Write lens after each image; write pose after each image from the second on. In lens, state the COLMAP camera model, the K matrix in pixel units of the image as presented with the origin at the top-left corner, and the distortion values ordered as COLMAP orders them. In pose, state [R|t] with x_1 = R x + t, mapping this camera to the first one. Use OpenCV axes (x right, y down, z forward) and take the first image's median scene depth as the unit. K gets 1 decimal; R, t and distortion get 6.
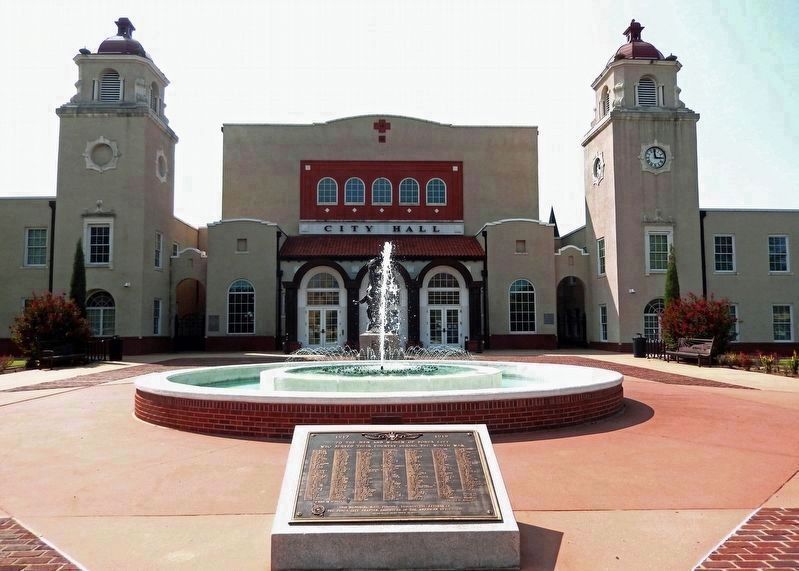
lens RADIAL K [[592.1, 0, 394.2], [0, 592.1, 291.2], [0, 0, 1]] dist [-0.024796, -0.017773]
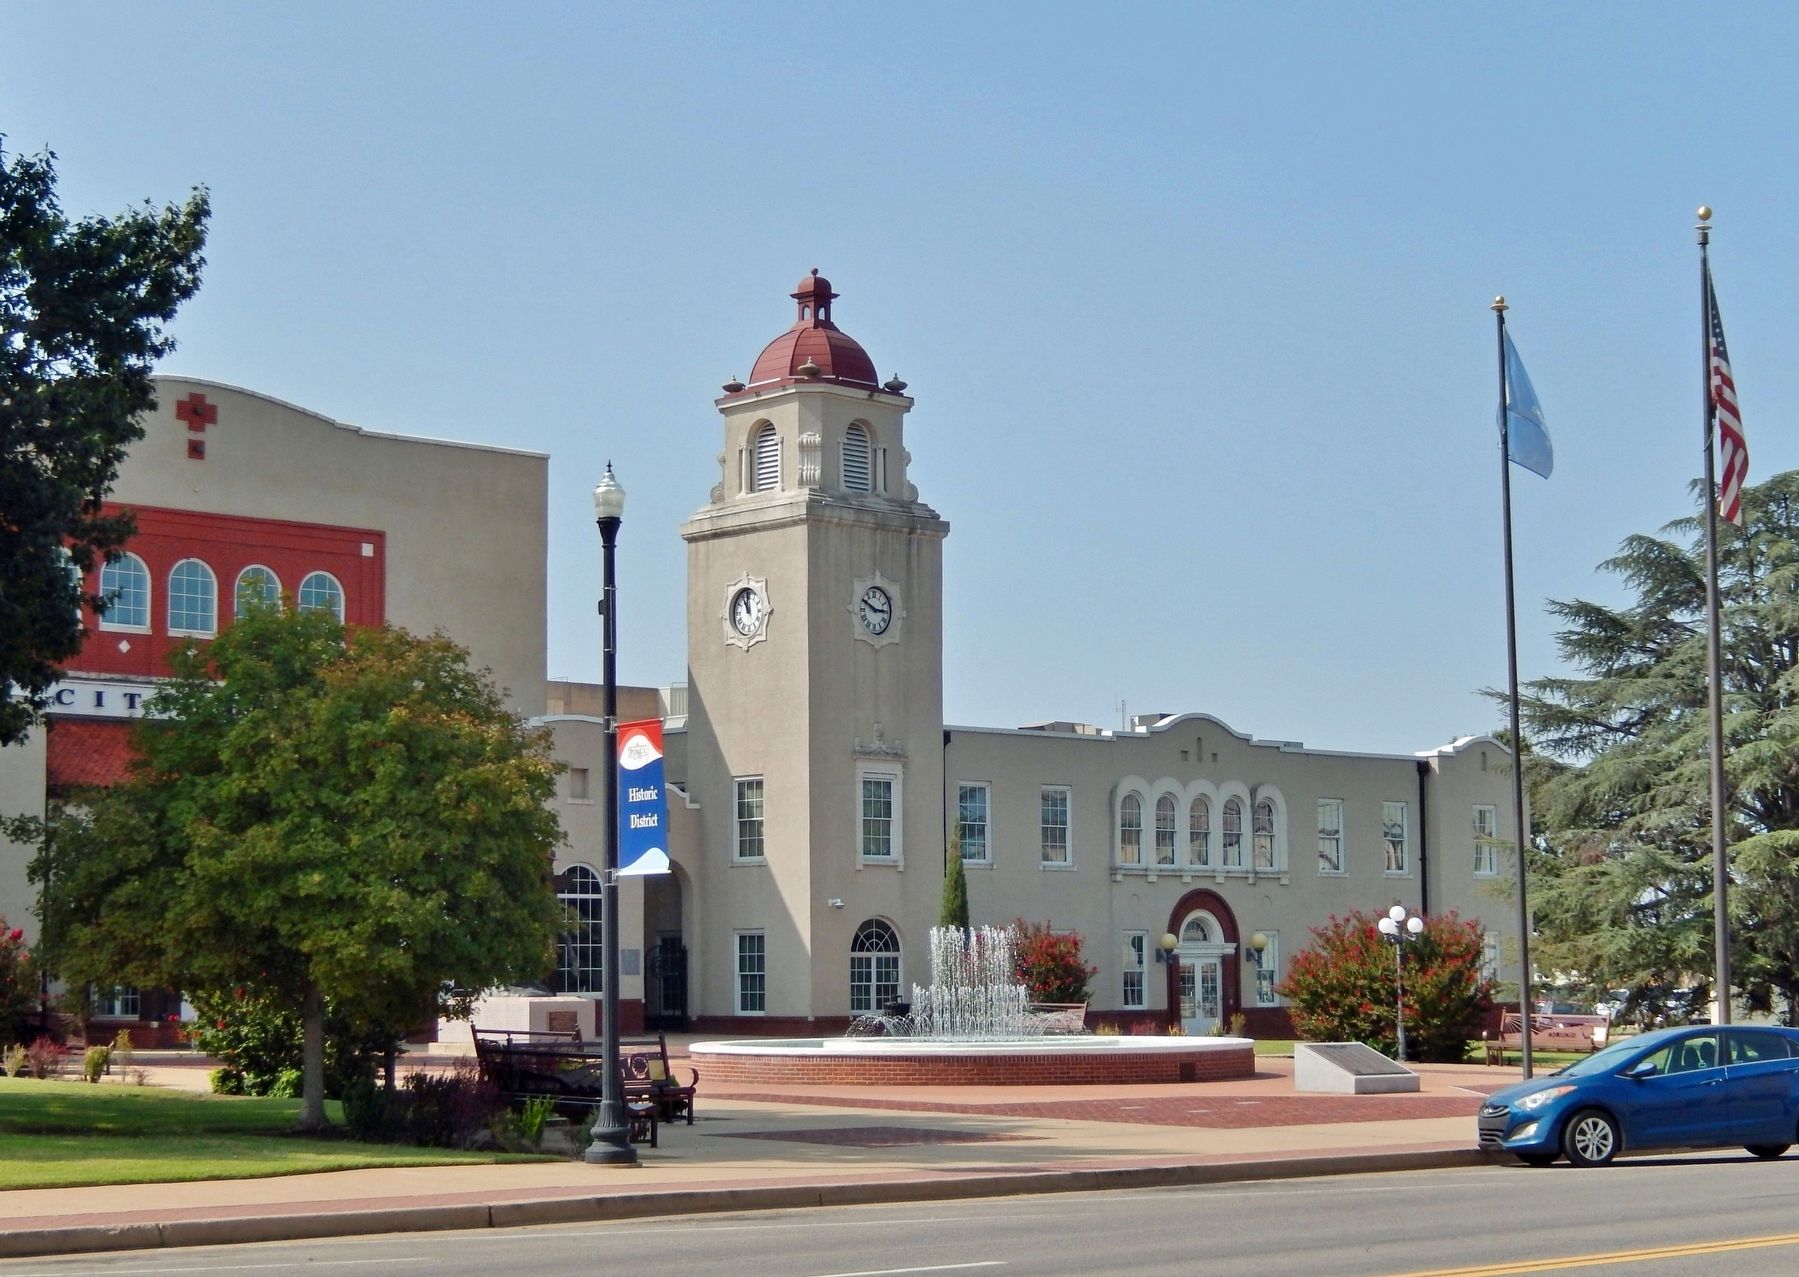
lens RADIAL K [[3174.9, 0, 898.0], [0, 3174.9, 634.4], [0, 0, 1]] dist [-0.081261, 0.000000]
pose [[0.741377, 0.068745, 0.667558, -1.149846], [-0.038830, 0.997467, -0.059596, -0.059631], [-0.669964, 0.018262, 0.742169, -0.817982]]
